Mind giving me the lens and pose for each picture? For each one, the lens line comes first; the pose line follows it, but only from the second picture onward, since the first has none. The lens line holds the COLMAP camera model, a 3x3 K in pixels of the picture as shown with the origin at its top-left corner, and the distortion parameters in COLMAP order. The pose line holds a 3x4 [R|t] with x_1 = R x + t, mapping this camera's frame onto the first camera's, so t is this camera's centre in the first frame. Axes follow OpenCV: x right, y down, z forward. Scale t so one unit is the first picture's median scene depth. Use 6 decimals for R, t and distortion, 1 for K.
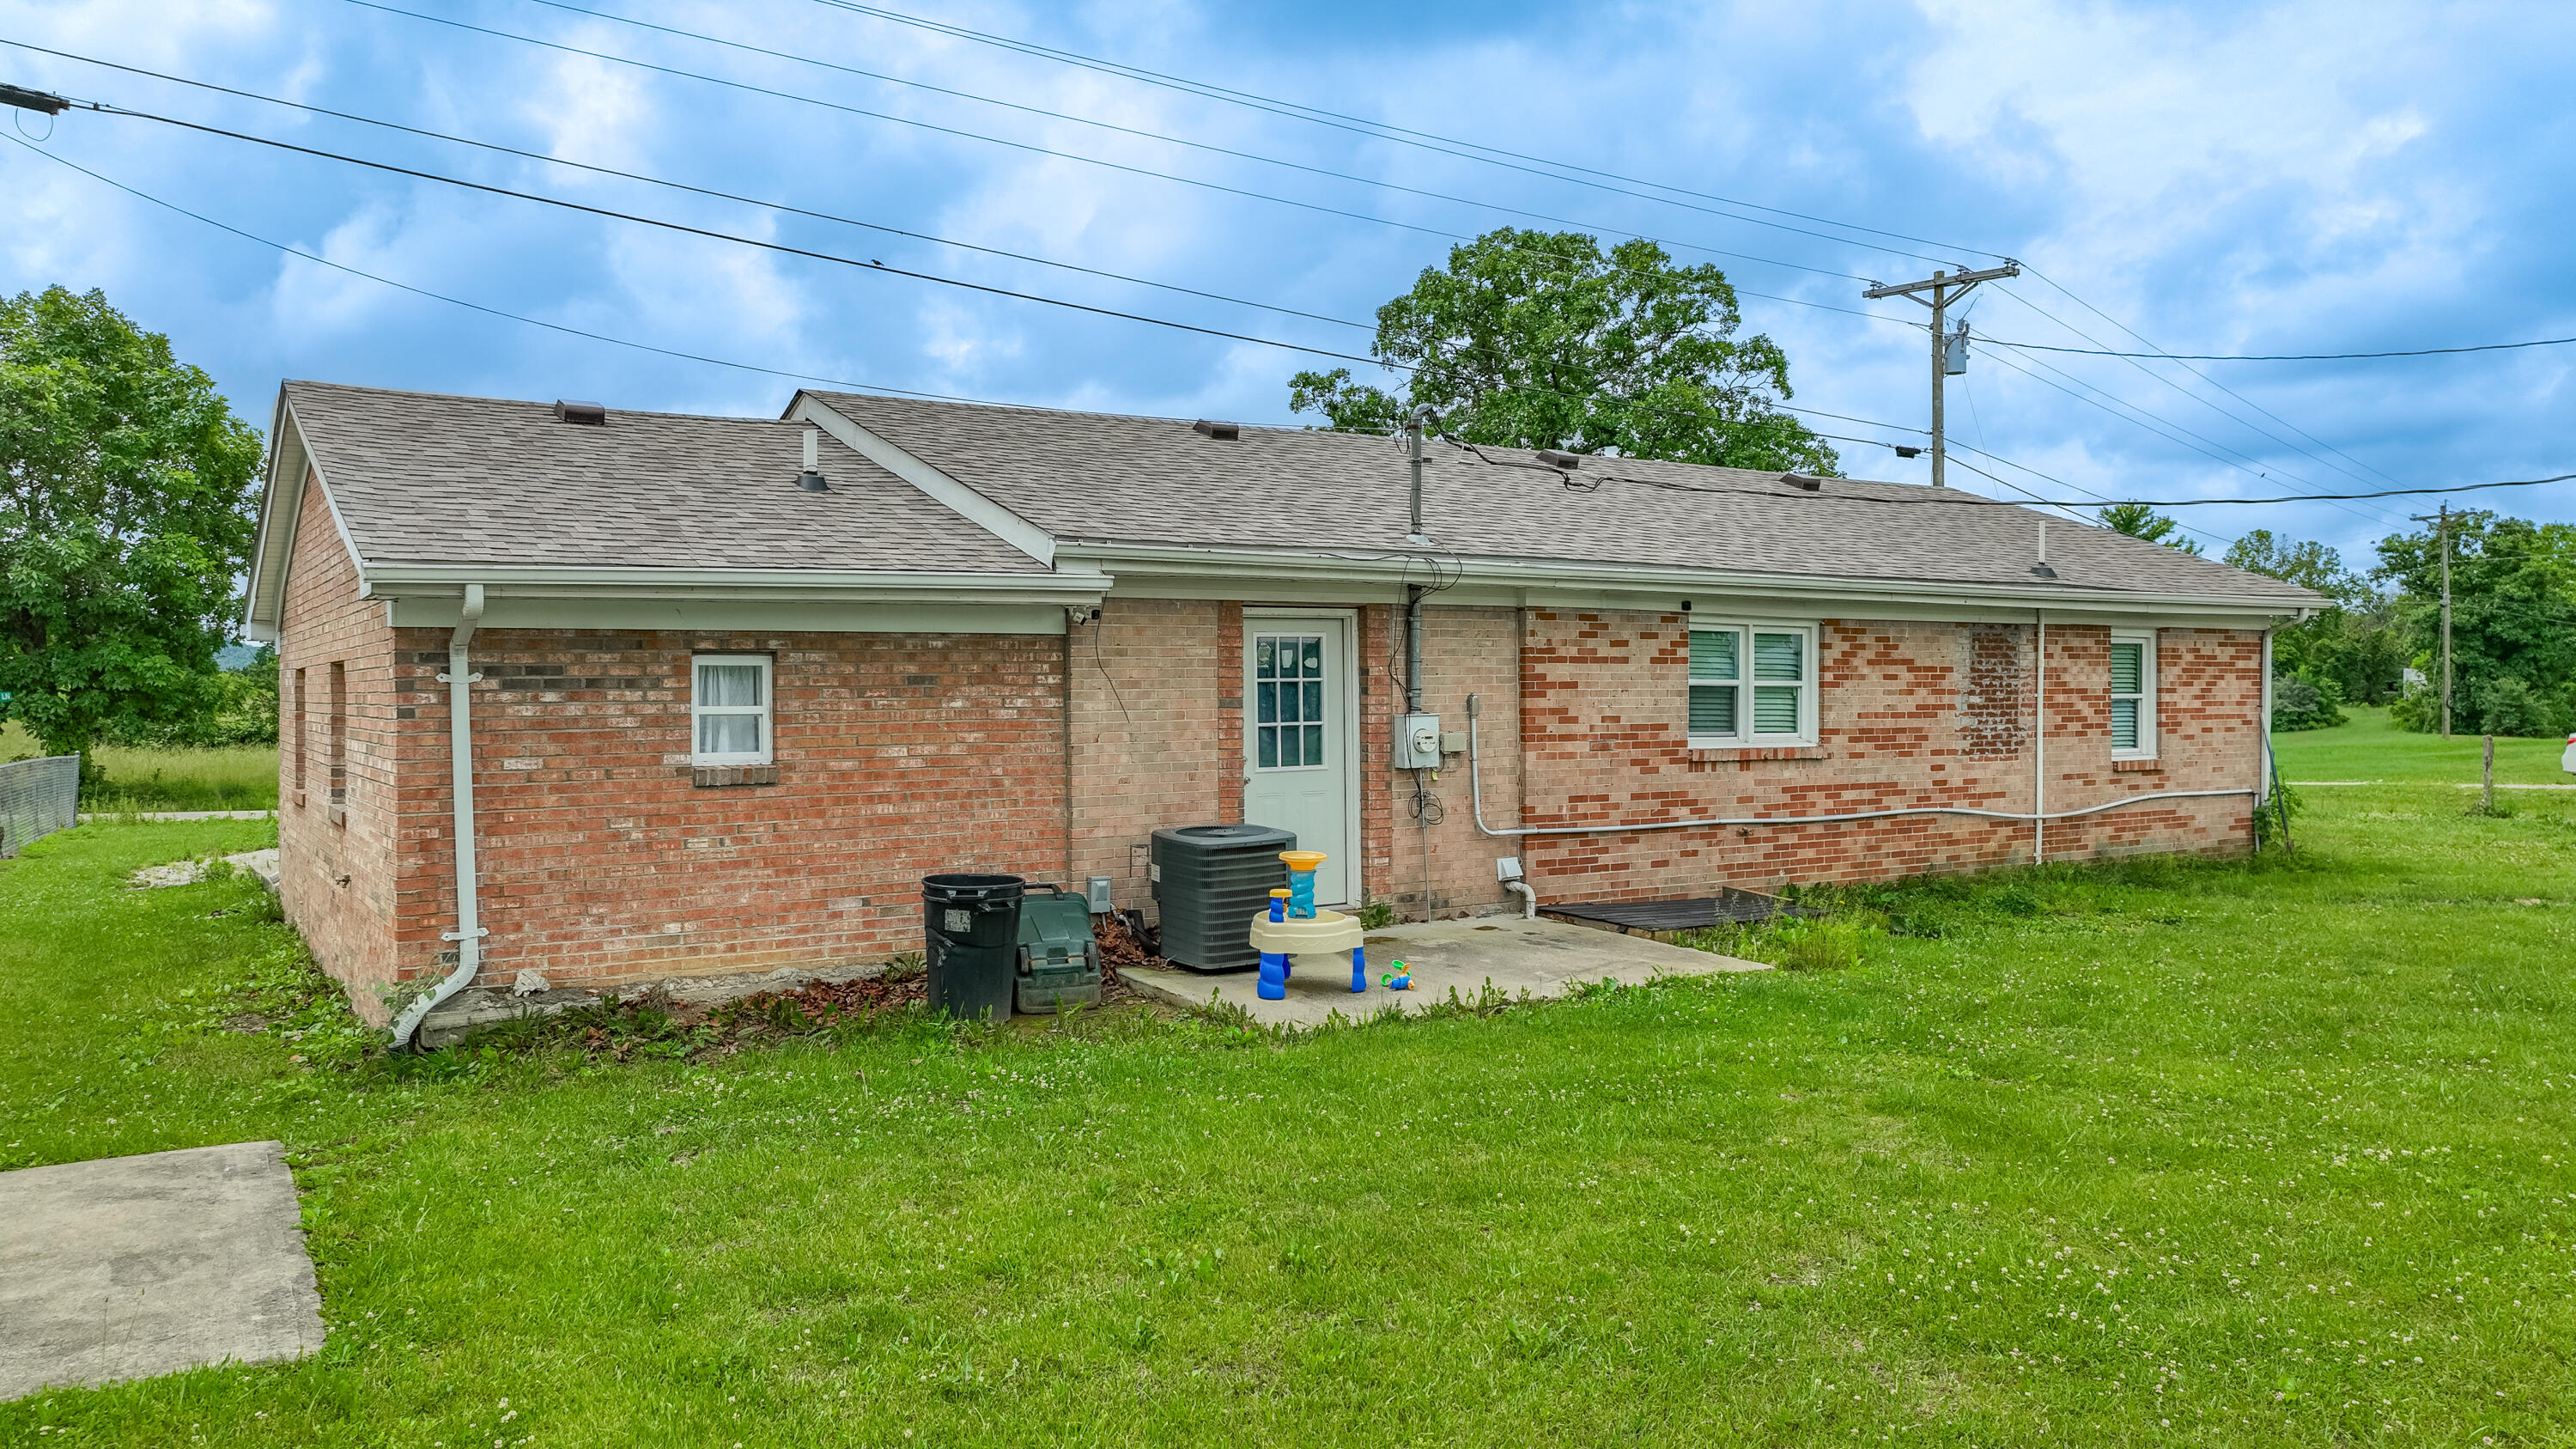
lens RADIAL K [[1816.6, 0, 1280.3], [0, 1816.6, 715.5], [0, 0, 1]] dist [0.007571, 0.003746]
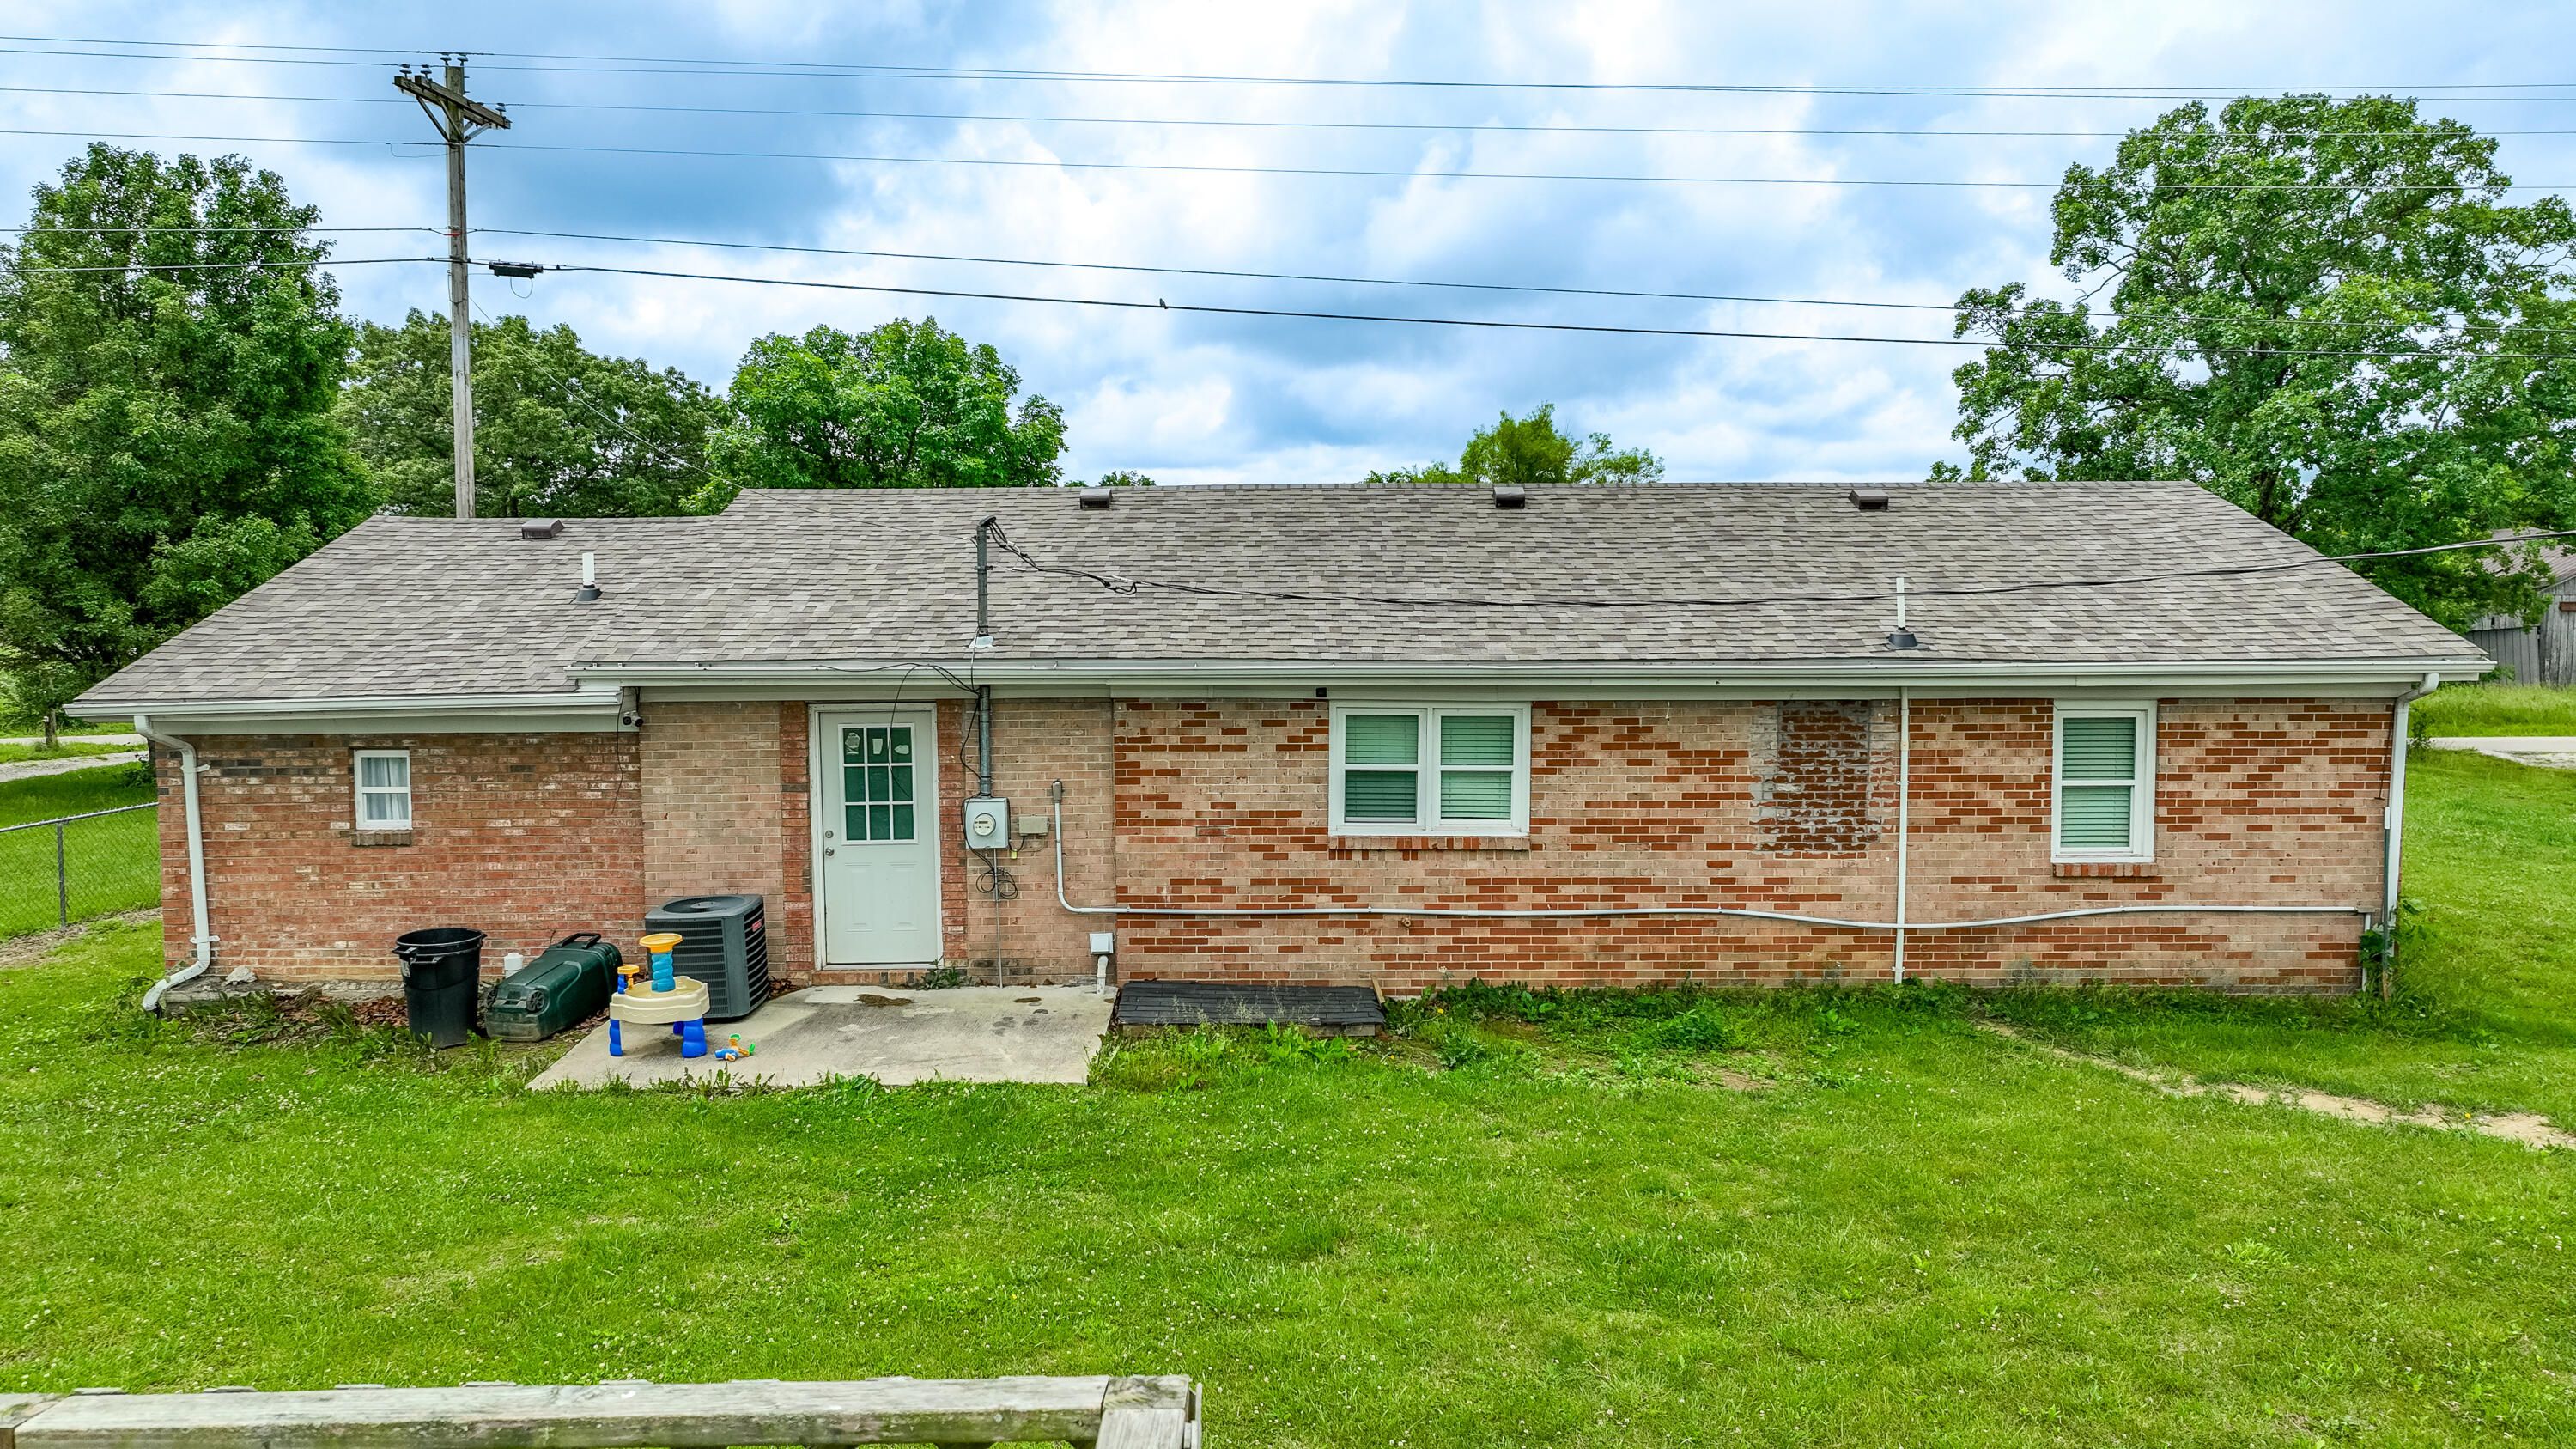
lens RADIAL K [[1813.3, 0, 1280.1], [0, 1813.3, 715.9], [0, 0, 1]] dist [0.013833, -0.007553]
pose [[0.840742, 0.039702, -0.539979, 0.749542], [-0.007003, 0.998022, 0.062476, -0.111115], [0.541391, -0.048744, 0.839357, 0.162374]]
